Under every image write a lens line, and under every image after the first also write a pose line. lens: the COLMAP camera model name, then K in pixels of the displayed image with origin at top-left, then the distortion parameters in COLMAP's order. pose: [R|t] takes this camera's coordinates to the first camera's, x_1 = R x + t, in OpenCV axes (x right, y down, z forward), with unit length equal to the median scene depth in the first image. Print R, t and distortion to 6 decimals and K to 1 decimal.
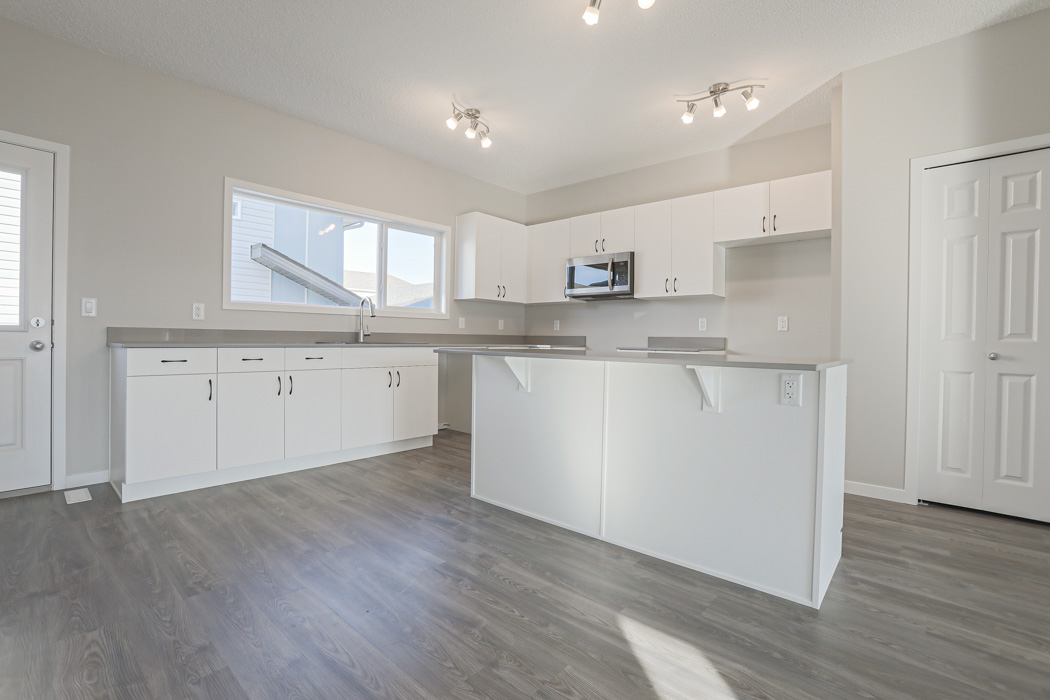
lens RADIAL K [[479.6, 0, 517.9], [0, 479.6, 342.5], [0, 0, 1]] dist [-0.055911, 0.019932]
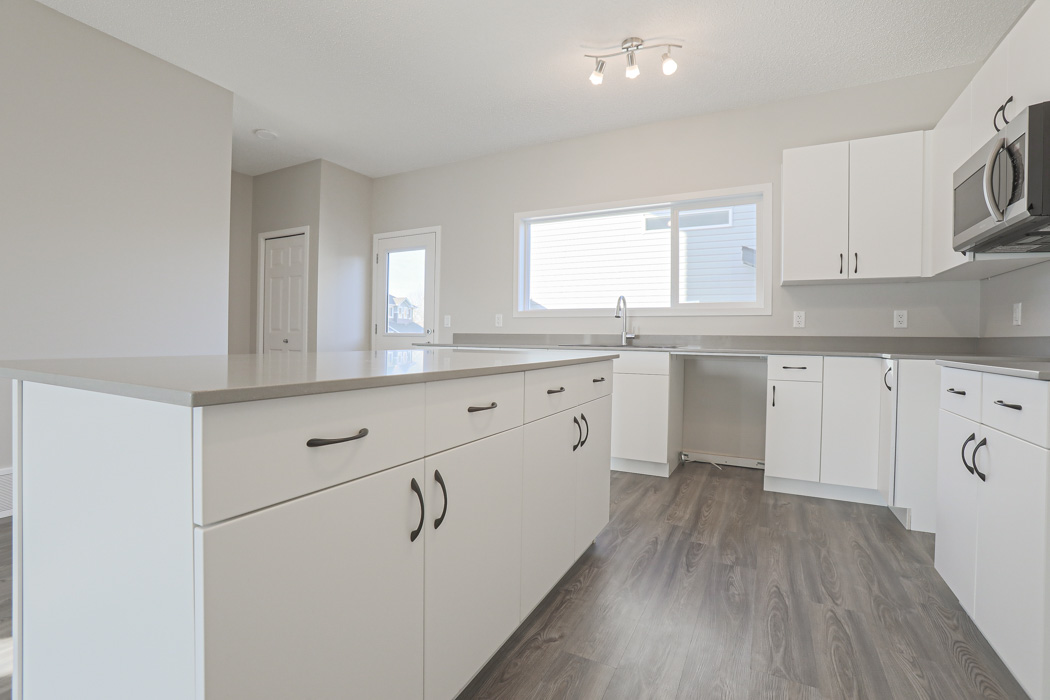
lens RADIAL K [[479.6, 0, 517.9], [0, 479.6, 340.9], [0, 0, 1]] dist [-0.055911, 0.019932]
pose [[0.250591, -0.005426, -0.968078, 0.777015], [-0.017030, 0.999805, -0.010012, 0.005159], [0.967943, 0.018995, 0.250449, 0.849000]]
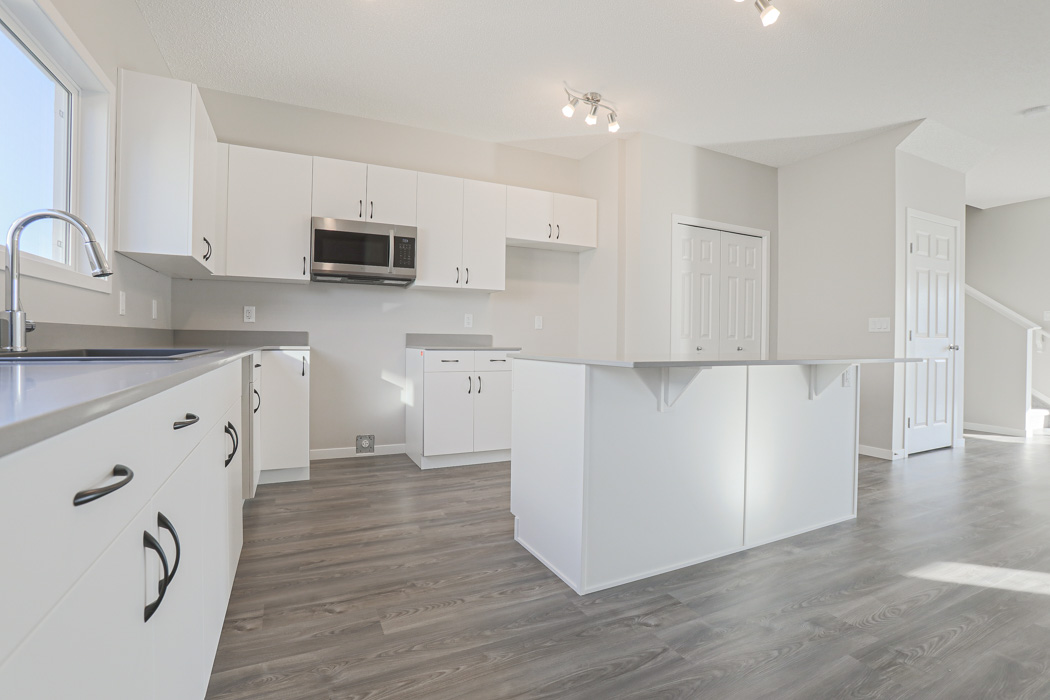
lens RADIAL K [[479.6, 0, 515.6], [0, 479.6, 342.1], [0, 0, 1]] dist [-0.055911, 0.019932]
pose [[0.383154, -0.015851, 0.923548, -0.717073], [0.000164, 0.999854, 0.017092, -0.018194], [-0.923684, -0.006397, 0.383101, 0.871332]]
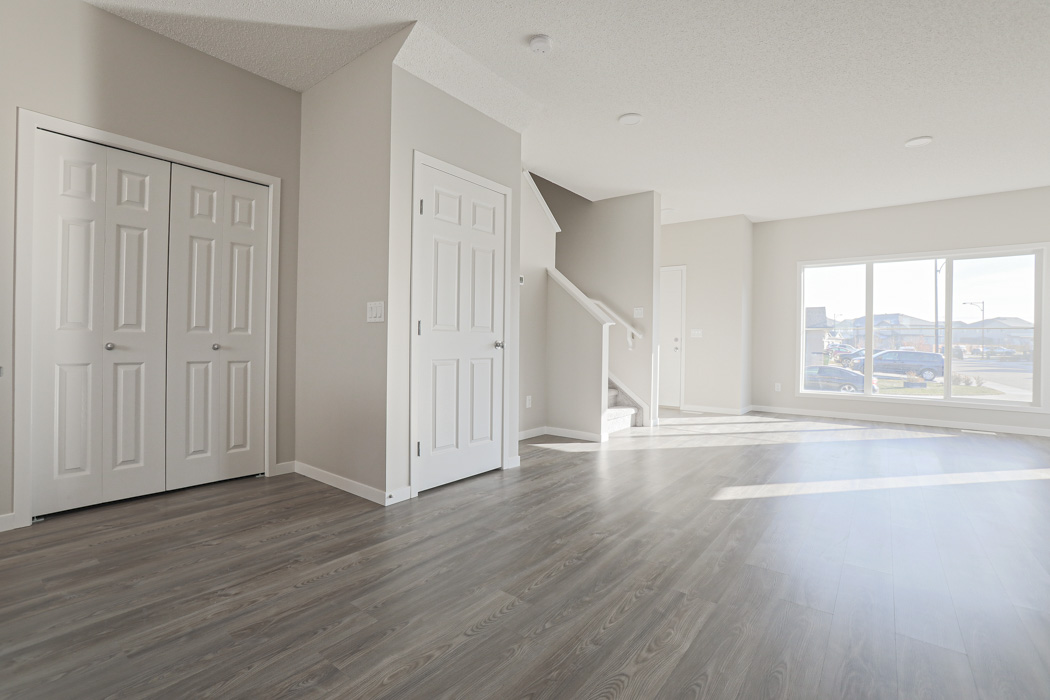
lens RADIAL K [[479.6, 0, 514.7], [0, 479.6, 342.3], [0, 0, 1]] dist [-0.055911, 0.019932]
pose [[-0.056672, -0.014413, 0.998289, -0.020996], [-0.005900, 0.999883, 0.014101, 0.001748], [-0.998375, -0.005091, -0.056751, 0.167352]]
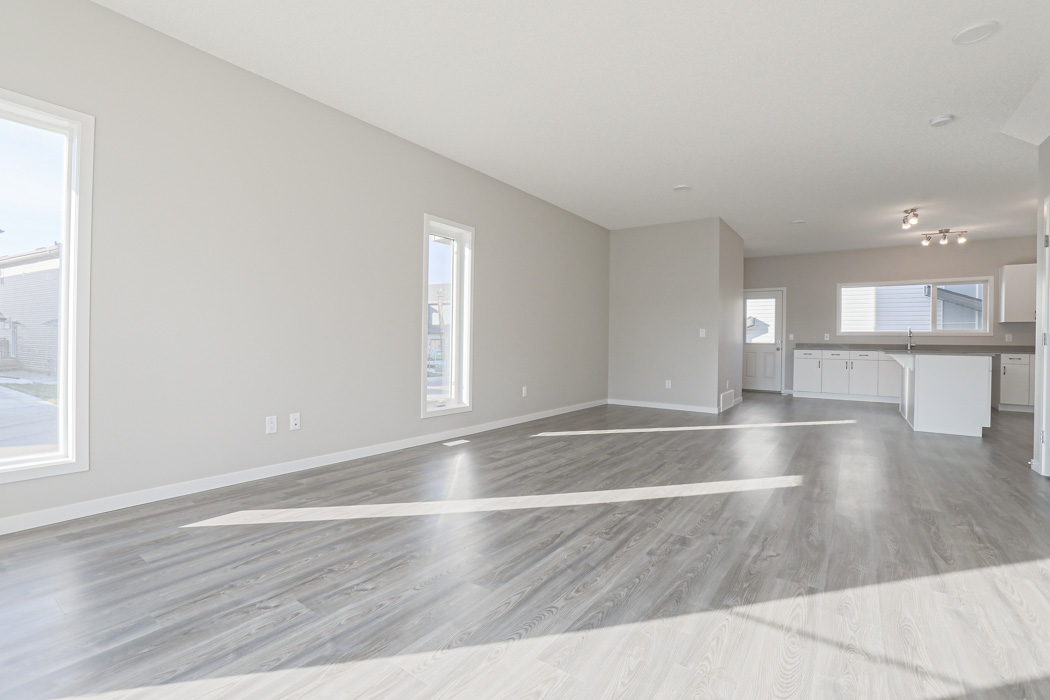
lens RADIAL K [[479.6, 0, 517.4], [0, 479.6, 340.6], [0, 0, 1]] dist [-0.055911, 0.019932]
pose [[0.112551, -0.015725, -0.993522, 2.084348], [-0.017408, 0.999690, -0.017795, 0.037943], [0.993493, 0.019298, 0.112242, -1.225282]]
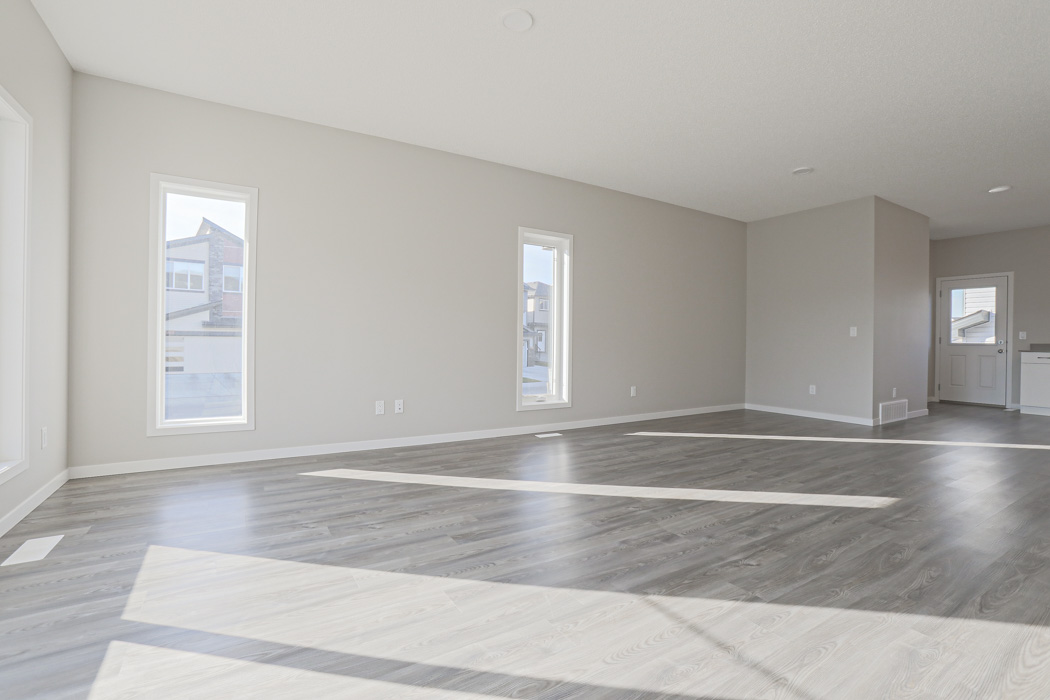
lens RADIAL K [[479.6, 0, 519.0], [0, 479.6, 346.3], [0, 0, 1]] dist [-0.055911, 0.019932]
pose [[-0.278193, -0.006506, -0.960503, 2.173015], [-0.019958, 0.999800, -0.000992, 0.035167], [0.960318, 0.018894, -0.278267, -0.870638]]
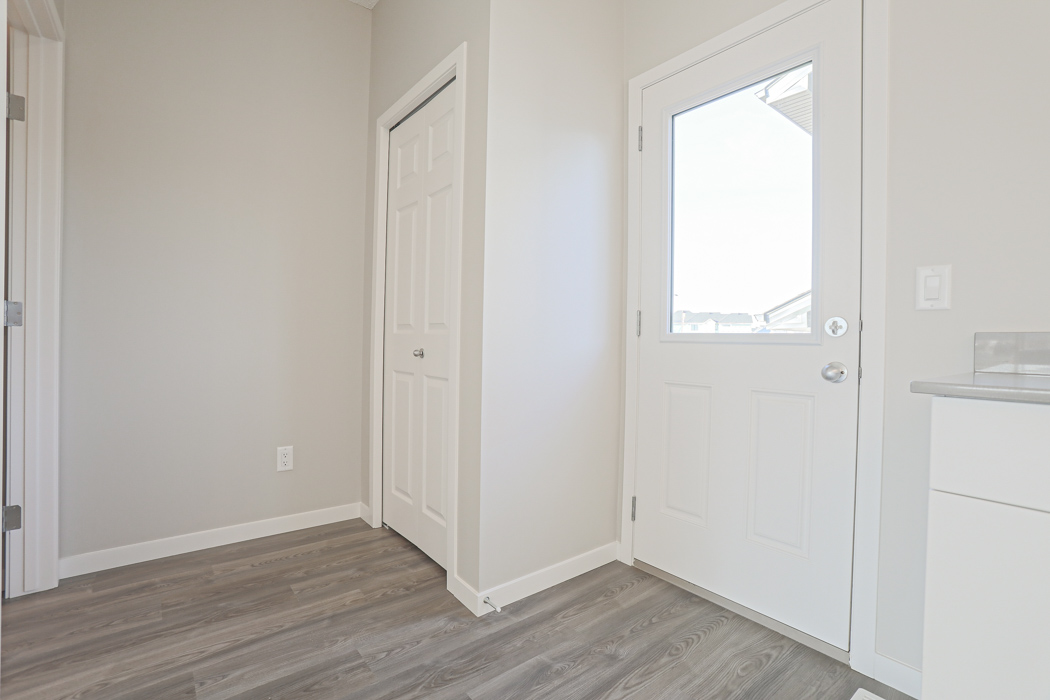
lens RADIAL K [[479.6, 0, 518.3], [0, 479.6, 348.1], [0, 0, 1]] dist [-0.055911, 0.019932]
pose [[-0.160021, -0.002881, -0.987109, -0.460236], [-0.027681, 0.999616, 0.001570, -0.010927], [0.986725, 0.027575, -0.160039, 0.717728]]
